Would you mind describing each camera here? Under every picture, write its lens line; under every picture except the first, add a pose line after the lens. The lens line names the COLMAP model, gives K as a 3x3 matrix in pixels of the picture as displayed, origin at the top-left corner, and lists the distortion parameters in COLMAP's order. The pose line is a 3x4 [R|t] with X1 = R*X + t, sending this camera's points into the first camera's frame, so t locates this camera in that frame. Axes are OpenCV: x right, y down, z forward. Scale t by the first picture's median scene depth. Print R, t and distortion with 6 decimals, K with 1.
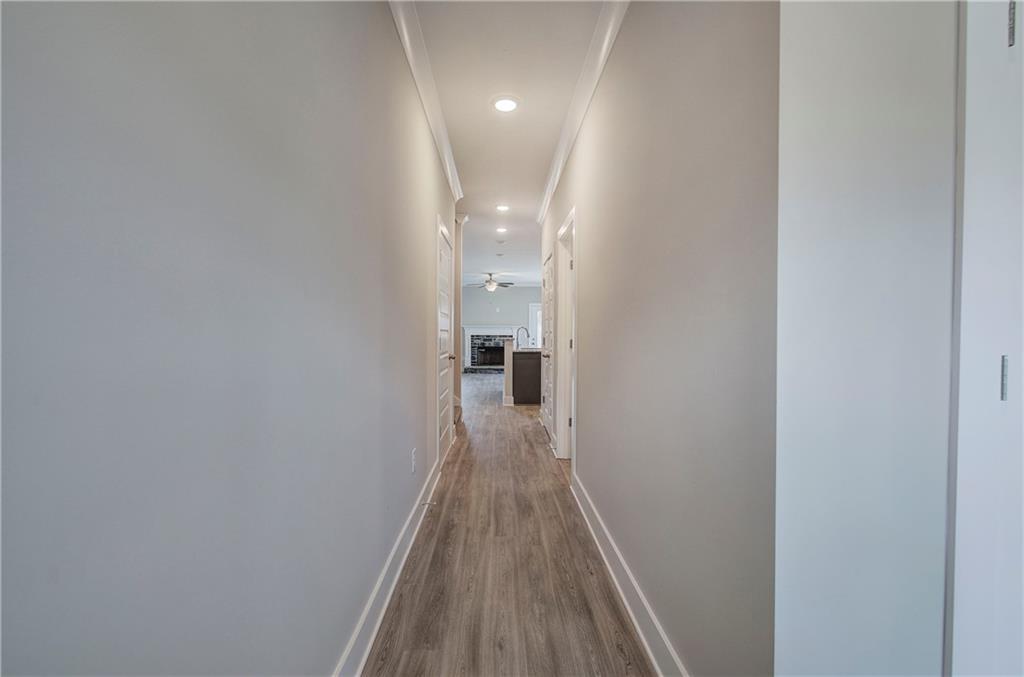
lens RADIAL K [[435.0, 0, 512.0], [0, 435.0, 338.5], [0, 0, 1]] dist [-0.001468, 0.000353]
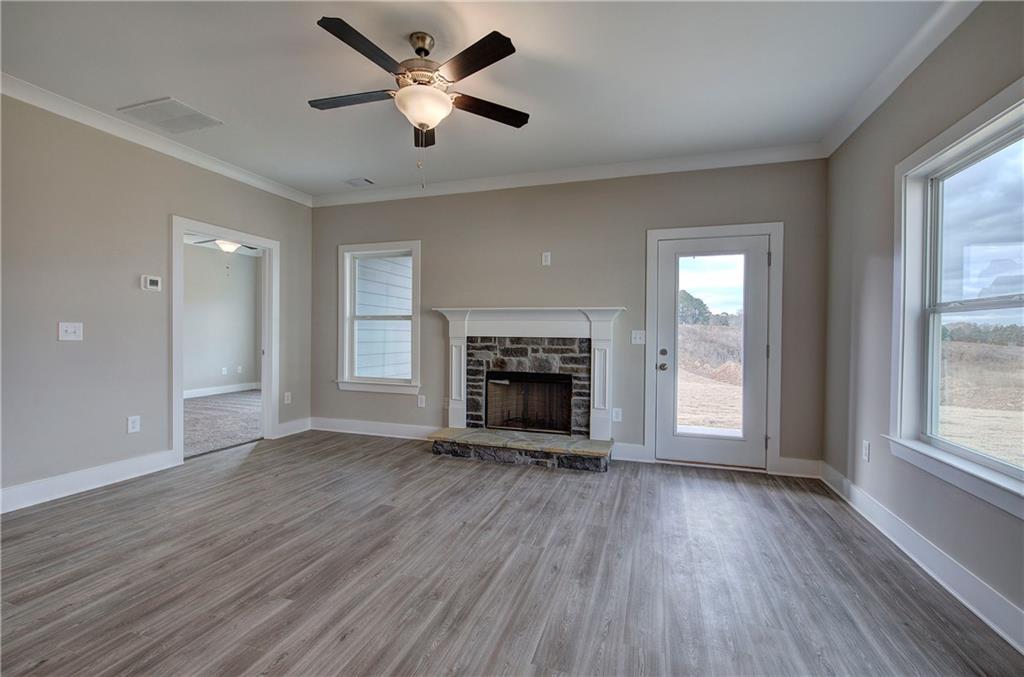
lens RADIAL K [[433.6, 0, 515.3], [0, 433.6, 337.8], [0, 0, 1]] dist [-0.001890, 0.000305]
pose [[0.941755, 0.005239, -0.336260, 0.143864], [-0.007637, 0.999954, -0.005809, -0.014258], [0.336214, 0.008039, 0.941751, 1.861845]]
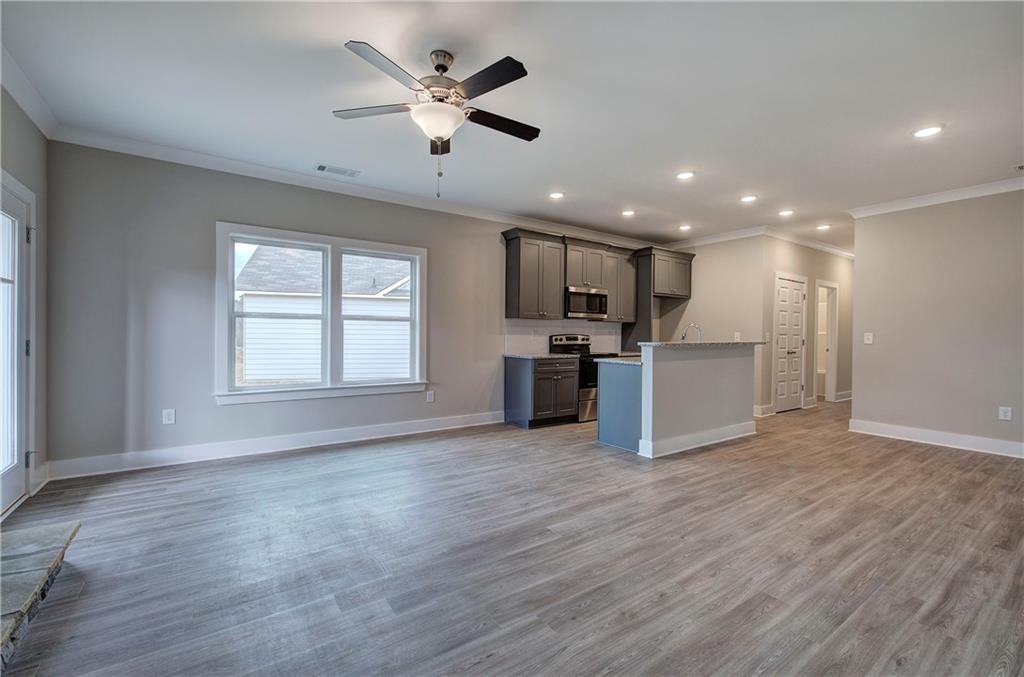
lens RADIAL K [[433.8, 0, 517.3], [0, 433.8, 337.0], [0, 0, 1]] dist [-0.001319, 0.000195]
pose [[-0.550854, -0.018397, 0.834399, -0.574406], [-0.002446, 0.999788, 0.020428, -0.027605], [-0.834598, 0.009212, -0.550782, 2.466806]]
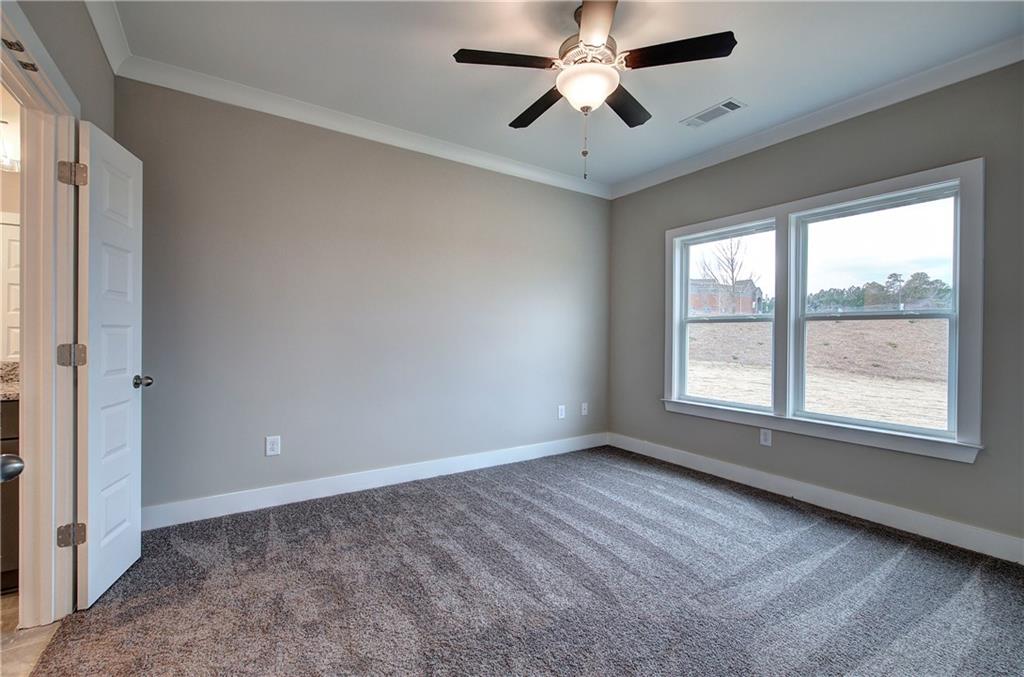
lens RADIAL K [[433.6, 0, 515.3], [0, 433.6, 337.8], [0, 0, 1]] dist [-0.001890, 0.000305]
pose [[0.847668, -0.003038, 0.530519, -0.278938], [0.006202, 0.999972, -0.004182, -0.019179], [-0.530491, 0.006835, 0.847663, 1.949540]]
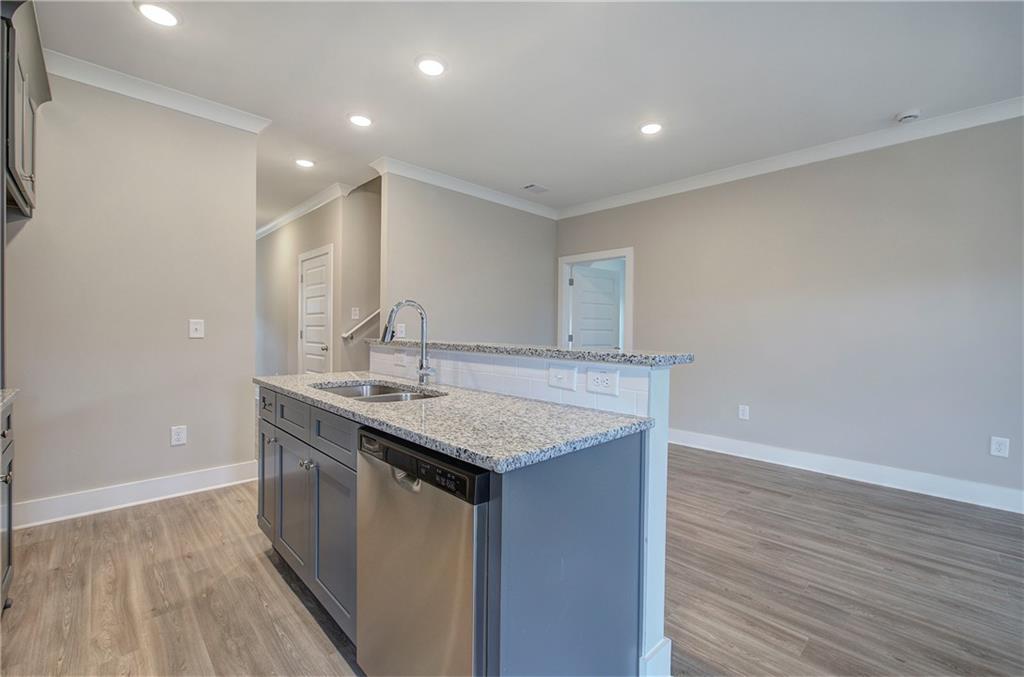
lens RADIAL K [[433.6, 0, 515.3], [0, 433.6, 337.8], [0, 0, 1]] dist [-0.001890, 0.000305]
pose [[-0.736512, -0.006167, -0.676396, 0.238395], [-0.026978, 0.999431, 0.020264, -0.014528], [0.675886, 0.033173, -0.736259, 1.940100]]
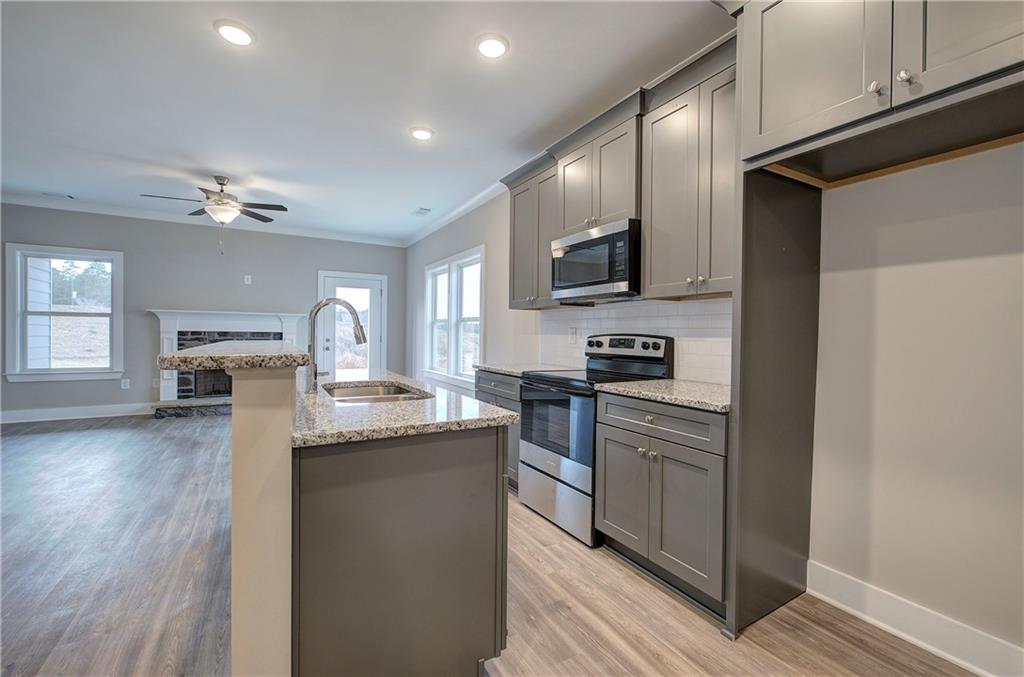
lens RADIAL K [[433.6, 0, 515.3], [0, 433.6, 337.8], [0, 0, 1]] dist [-0.001890, 0.000305]
pose [[0.879523, -0.000669, 0.475857, -0.001044], [-0.000320, 0.999998, 0.001997, -0.005425], [-0.475857, -0.001908, 0.879521, 1.178105]]
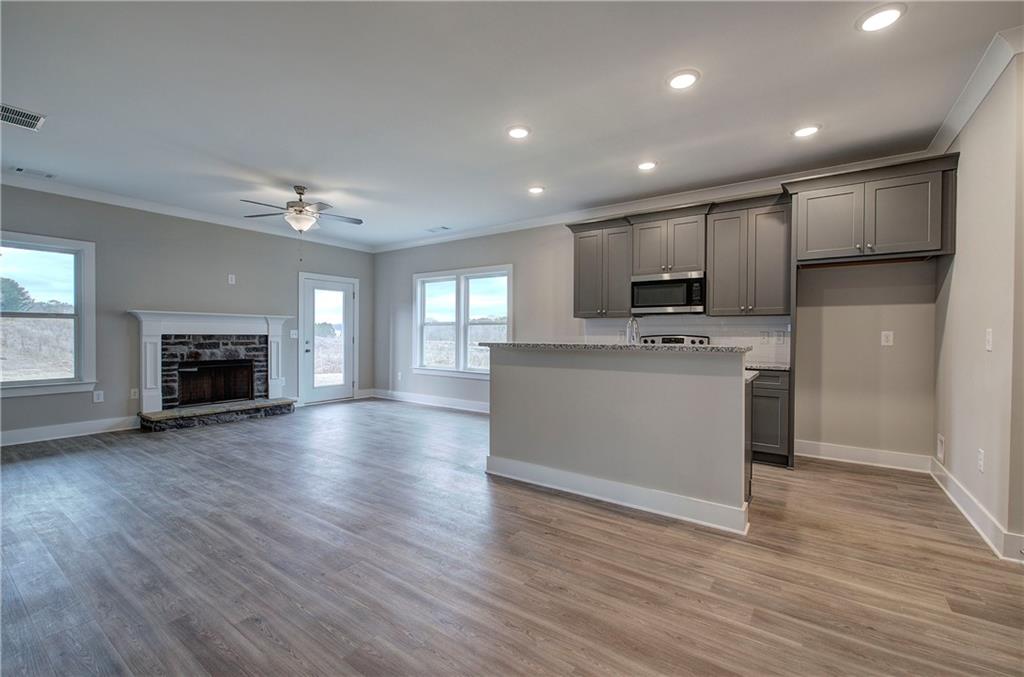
lens RADIAL K [[433.6, 0, 515.3], [0, 433.6, 337.8], [0, 0, 1]] dist [-0.001890, 0.000305]
pose [[0.595307, -0.010122, 0.803435, -0.591320], [0.008207, 0.999945, 0.006517, -0.012697], [-0.803456, 0.002714, 0.595357, 1.329708]]
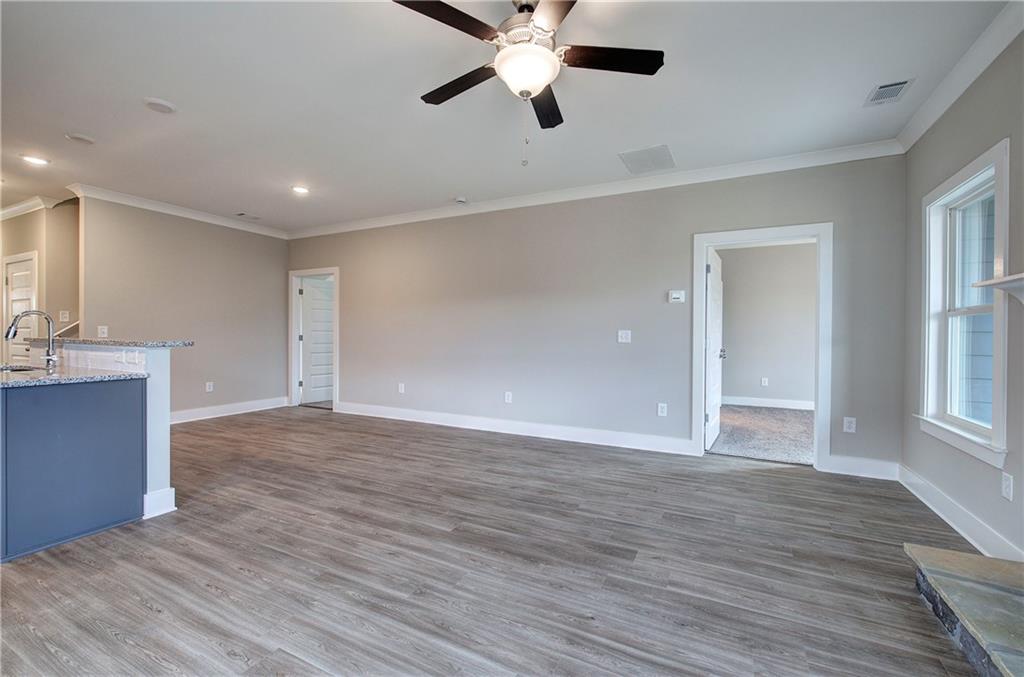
lens RADIAL K [[435.0, 0, 512.0], [0, 435.0, 338.5], [0, 0, 1]] dist [-0.001468, 0.000353]
pose [[-0.479536, -0.003886, -0.877514, 0.251339], [-0.023010, 0.999702, 0.008147, -0.019231], [0.877221, 0.024098, -0.479482, 2.454589]]
